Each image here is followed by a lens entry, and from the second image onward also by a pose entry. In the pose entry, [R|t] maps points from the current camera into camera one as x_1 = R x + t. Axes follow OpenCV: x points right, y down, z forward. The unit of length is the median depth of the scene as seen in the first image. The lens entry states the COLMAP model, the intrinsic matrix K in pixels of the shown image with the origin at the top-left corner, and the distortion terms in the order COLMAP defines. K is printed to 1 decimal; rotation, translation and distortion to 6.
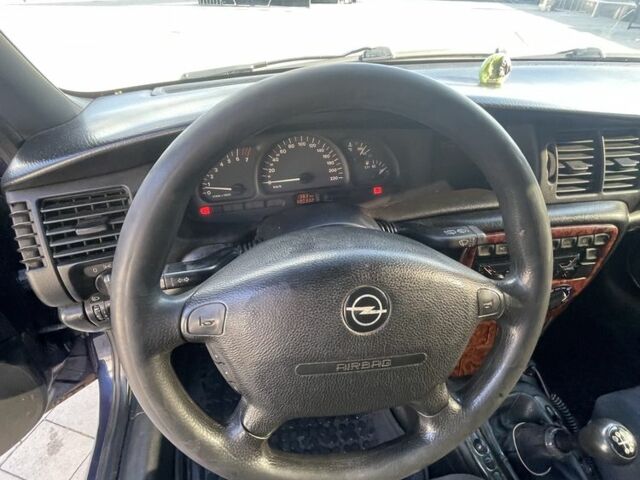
lens RADIAL K [[346.3, 0, 321.4], [0, 346.3, 237.0], [0, 0, 1]] dist [-0.004482, 0.000397]
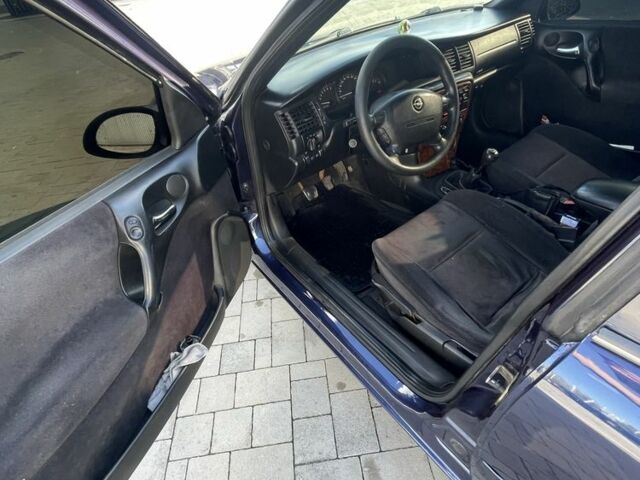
lens RADIAL K [[346.3, 0, 321.4], [0, 346.3, 237.0], [0, 0, 1]] dist [-0.004482, 0.000397]
pose [[0.909493, -0.338043, 0.241971, -1.096478], [0.323729, 0.941069, 0.097918, 0.430557], [-0.260812, -0.010723, 0.965330, -1.127983]]
